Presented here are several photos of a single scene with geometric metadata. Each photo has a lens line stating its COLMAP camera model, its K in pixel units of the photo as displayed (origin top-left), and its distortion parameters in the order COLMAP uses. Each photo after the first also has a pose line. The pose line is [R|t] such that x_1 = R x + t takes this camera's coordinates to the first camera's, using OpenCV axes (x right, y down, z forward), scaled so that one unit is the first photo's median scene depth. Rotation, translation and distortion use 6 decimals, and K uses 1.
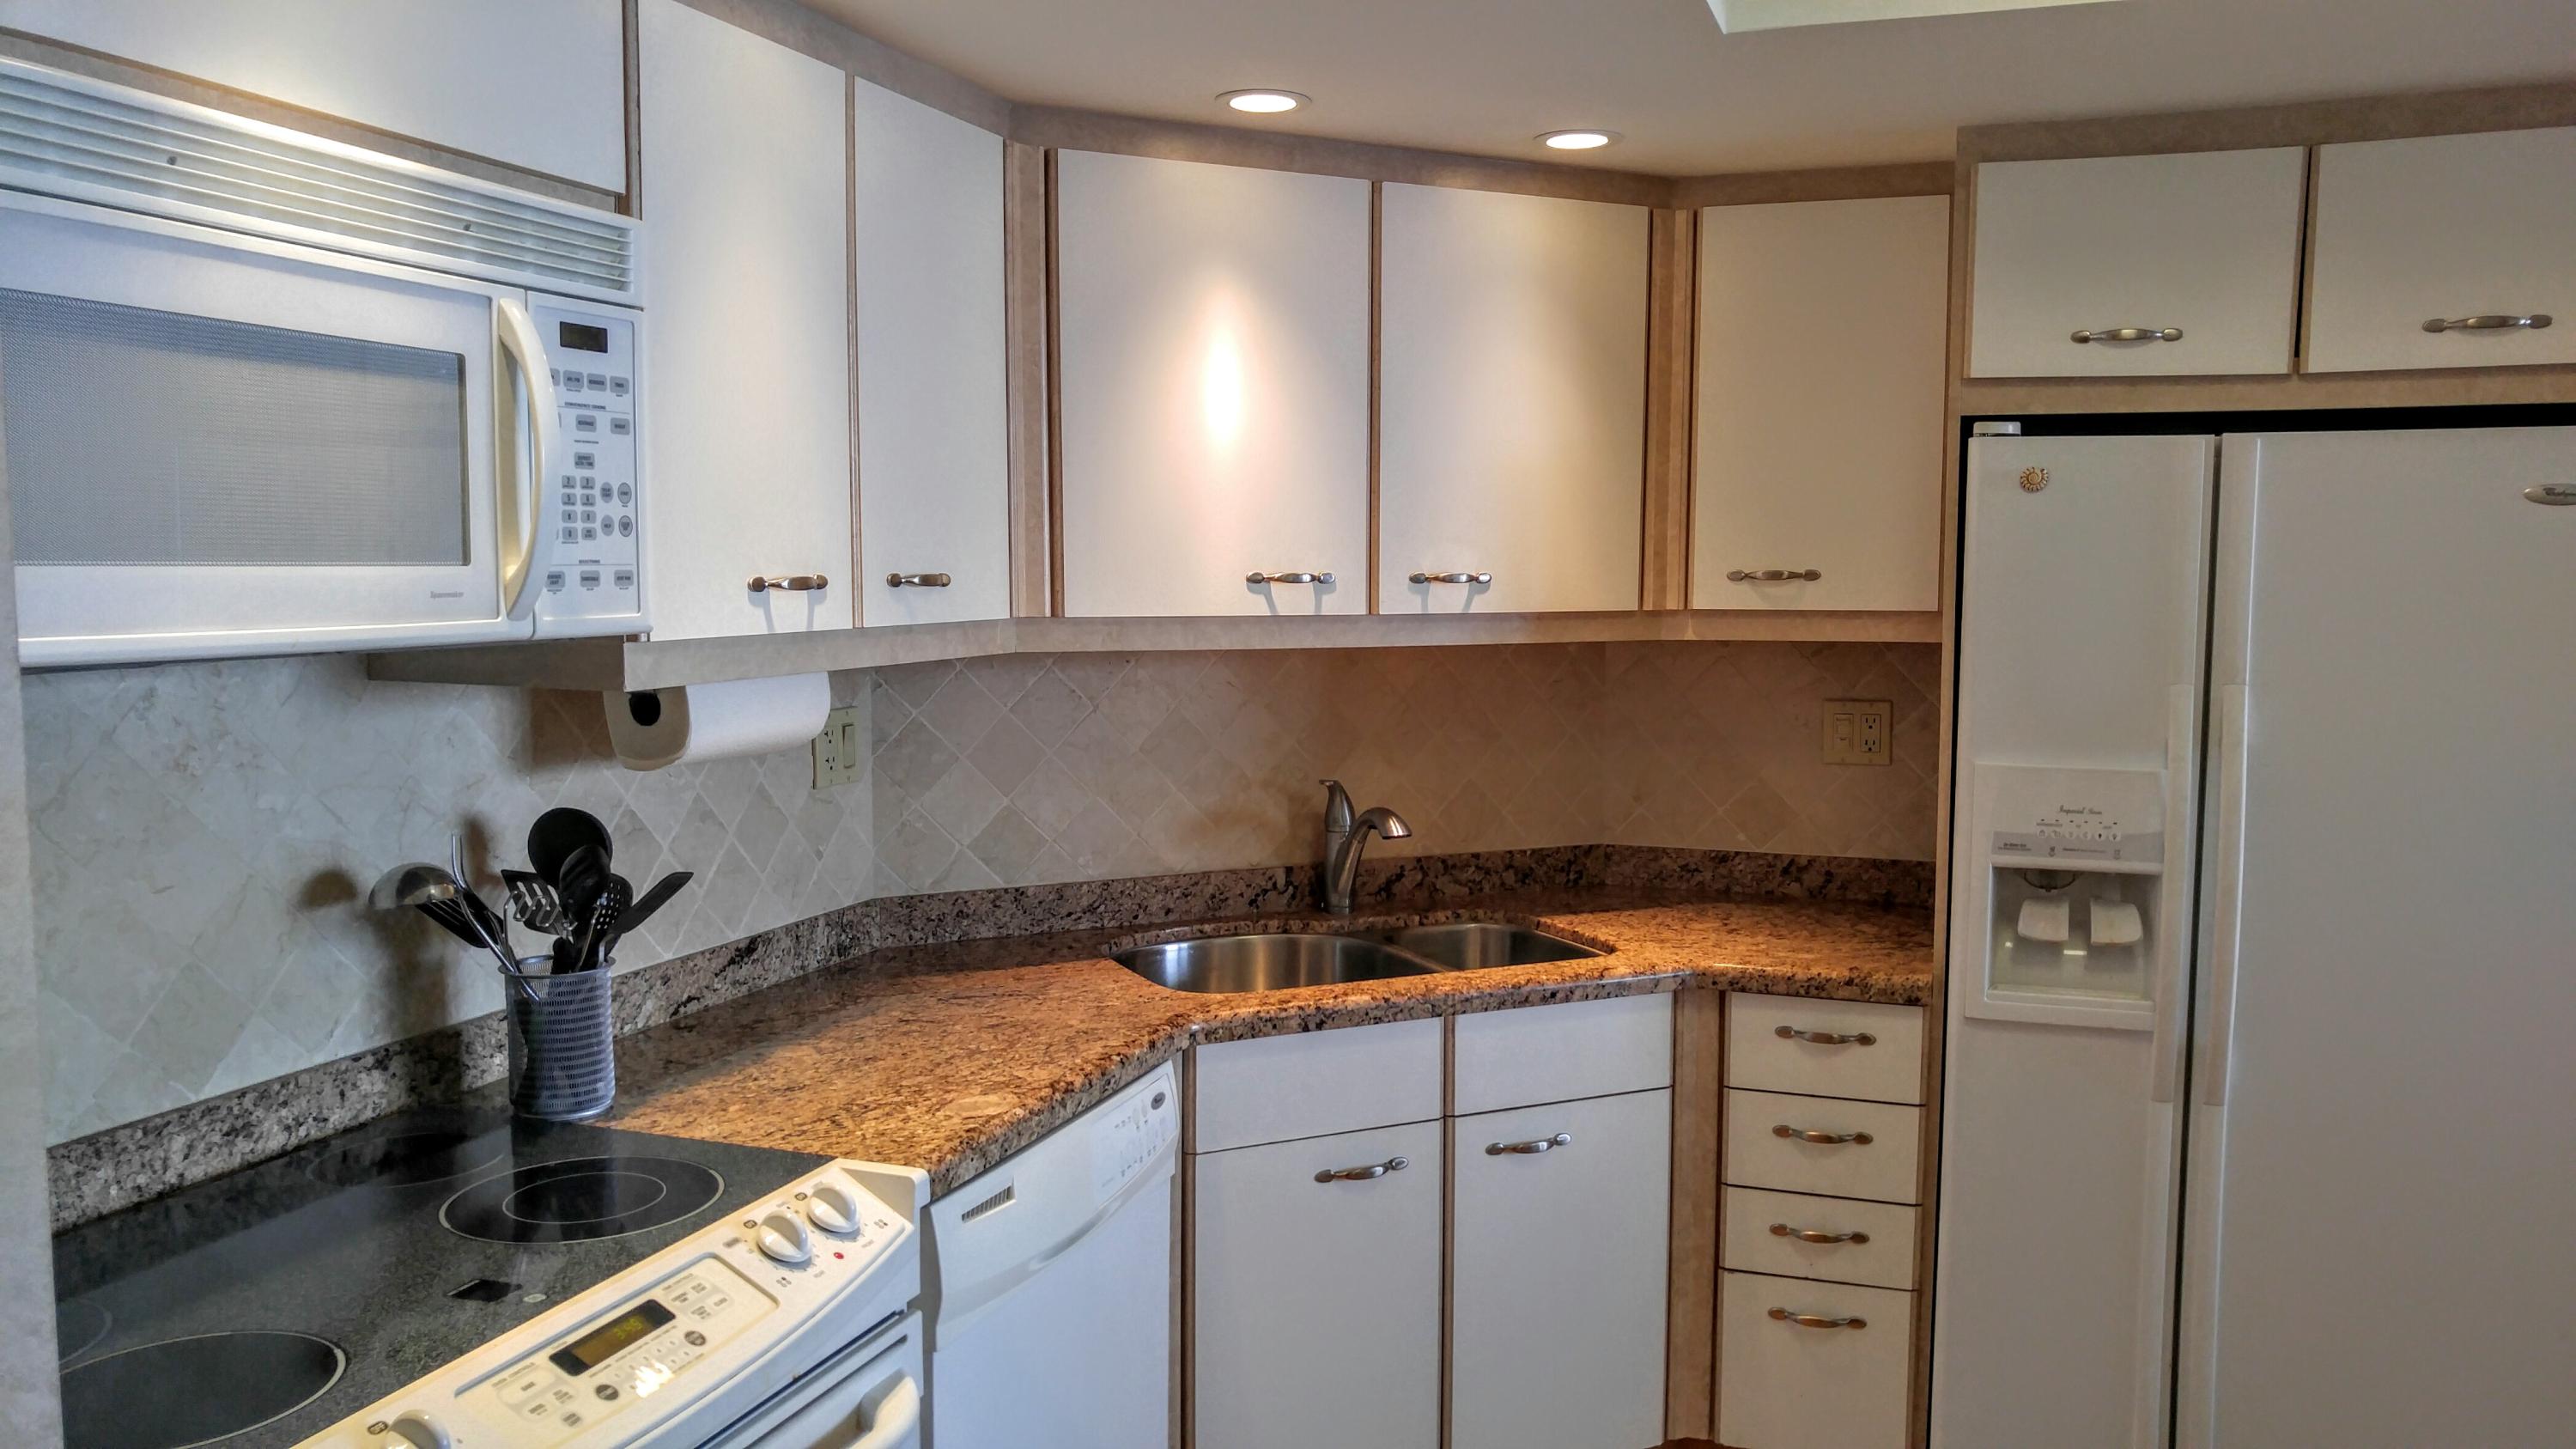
lens RADIAL K [[1975.3, 0, 1297.8], [0, 1975.3, 695.6], [0, 0, 1]] dist [0.100630, -0.011589]
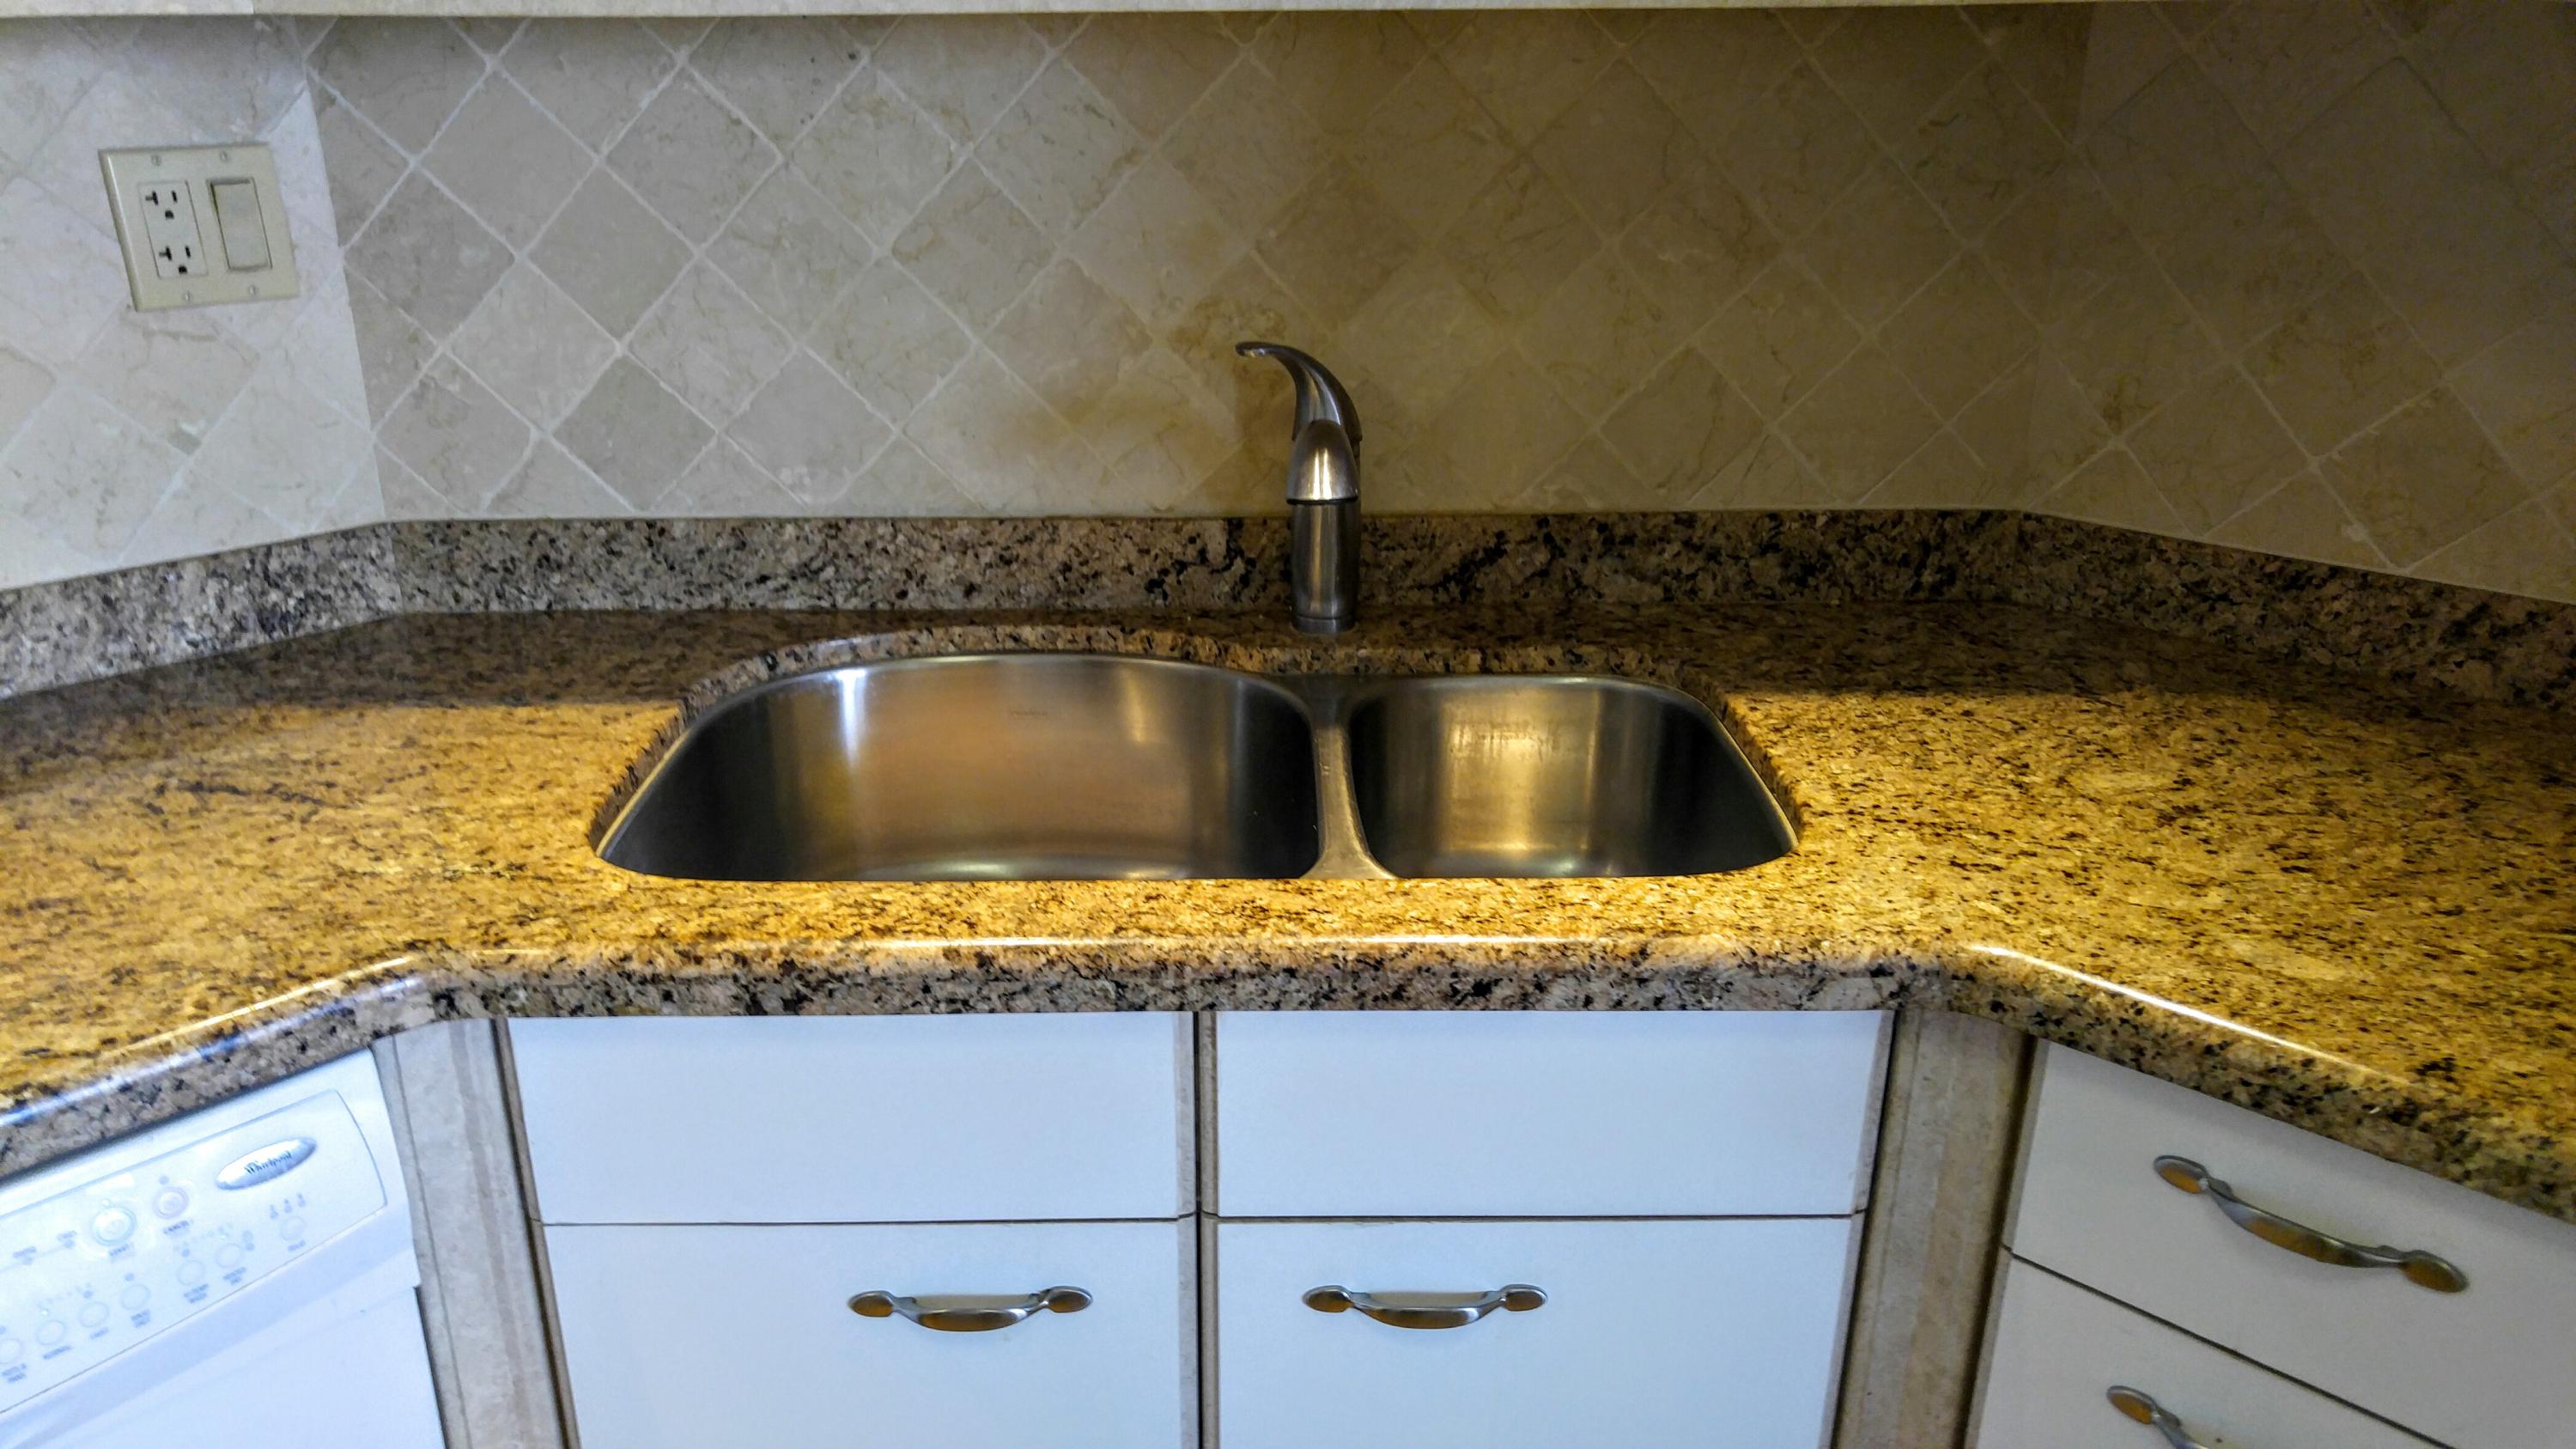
lens RADIAL K [[1939.6, 0, 1250.4], [0, 1939.6, 756.9], [0, 0, 1]] dist [0.004498, -0.008217]
pose [[0.900839, 0.150730, -0.407147, 0.216333], [-0.021477, 0.952121, 0.304966, -0.001679], [0.433621, -0.265981, 0.860945, 0.630846]]
